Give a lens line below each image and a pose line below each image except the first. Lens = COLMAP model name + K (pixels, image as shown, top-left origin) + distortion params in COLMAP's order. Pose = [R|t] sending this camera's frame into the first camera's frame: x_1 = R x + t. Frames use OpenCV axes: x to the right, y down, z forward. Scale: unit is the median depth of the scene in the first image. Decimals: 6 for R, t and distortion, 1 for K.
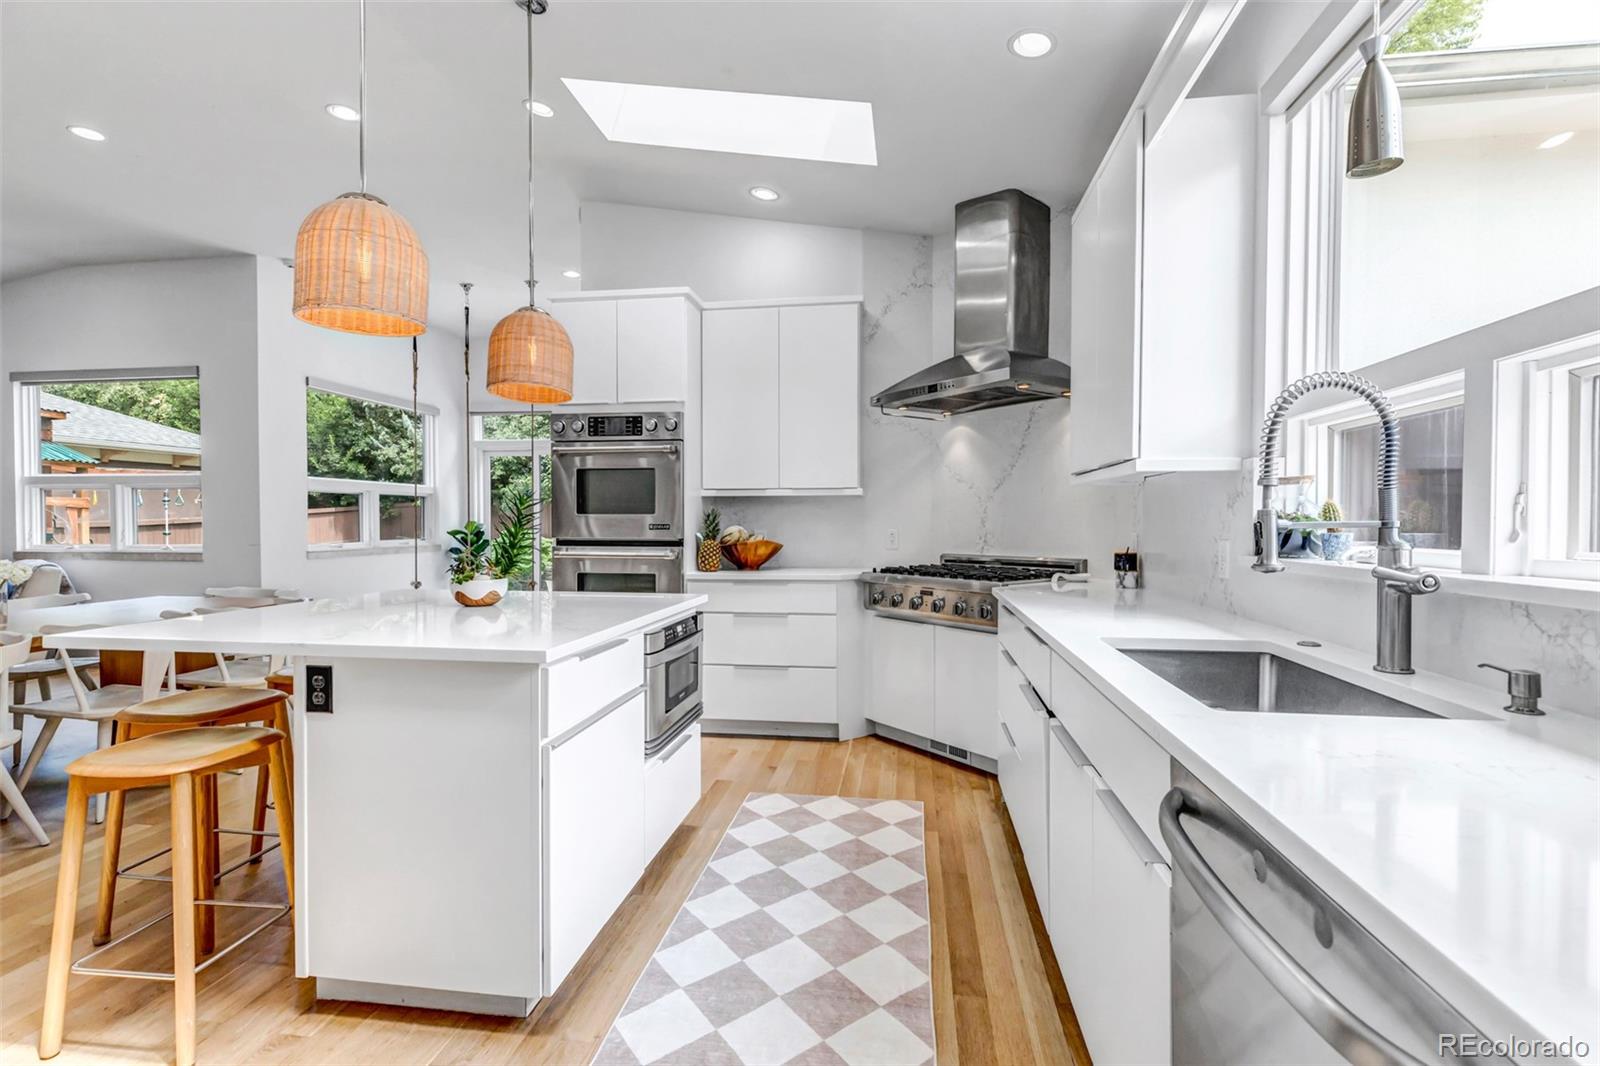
lens RADIAL K [[739.0, 0, 802.7], [0, 739.0, 531.8], [0, 0, 1]] dist [0.001735, 0.000040]
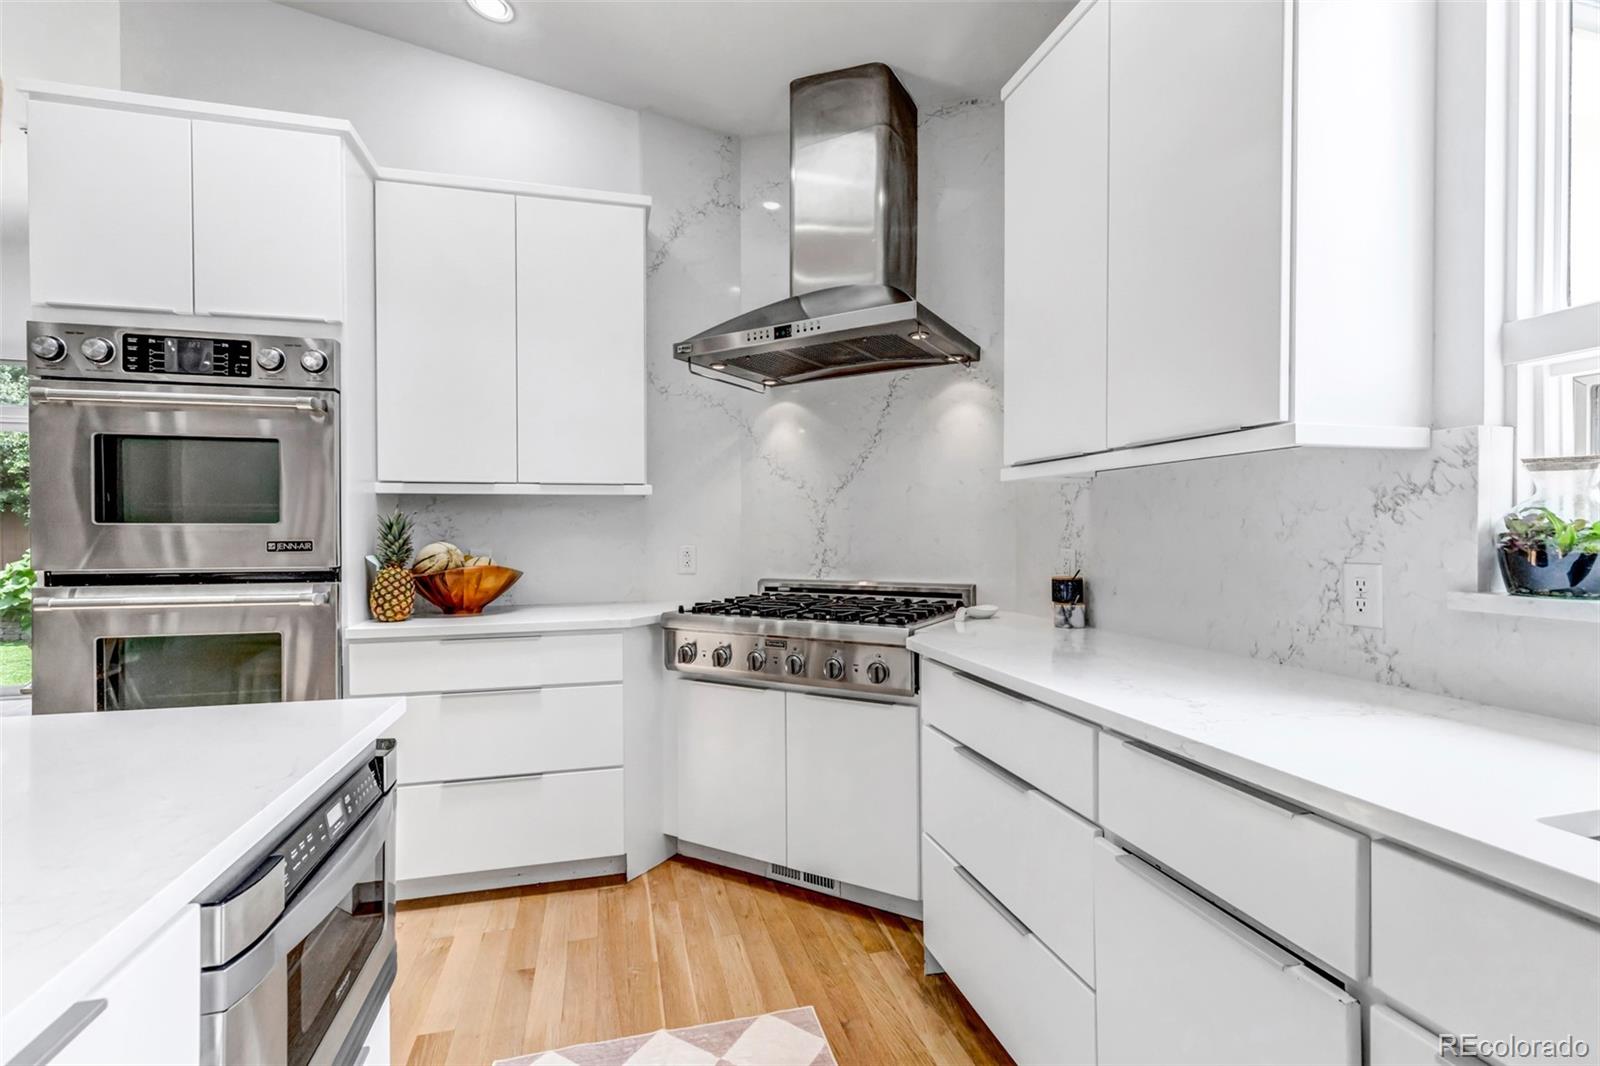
lens RADIAL K [[739.0, 0, 799.9], [0, 739.0, 535.2], [0, 0, 1]] dist [0.001735, 0.000040]
pose [[0.921325, -0.005185, 0.388758, -0.058699], [0.009289, 0.999919, -0.008679, -0.006674], [-0.388682, 0.011607, 0.921299, 0.349666]]
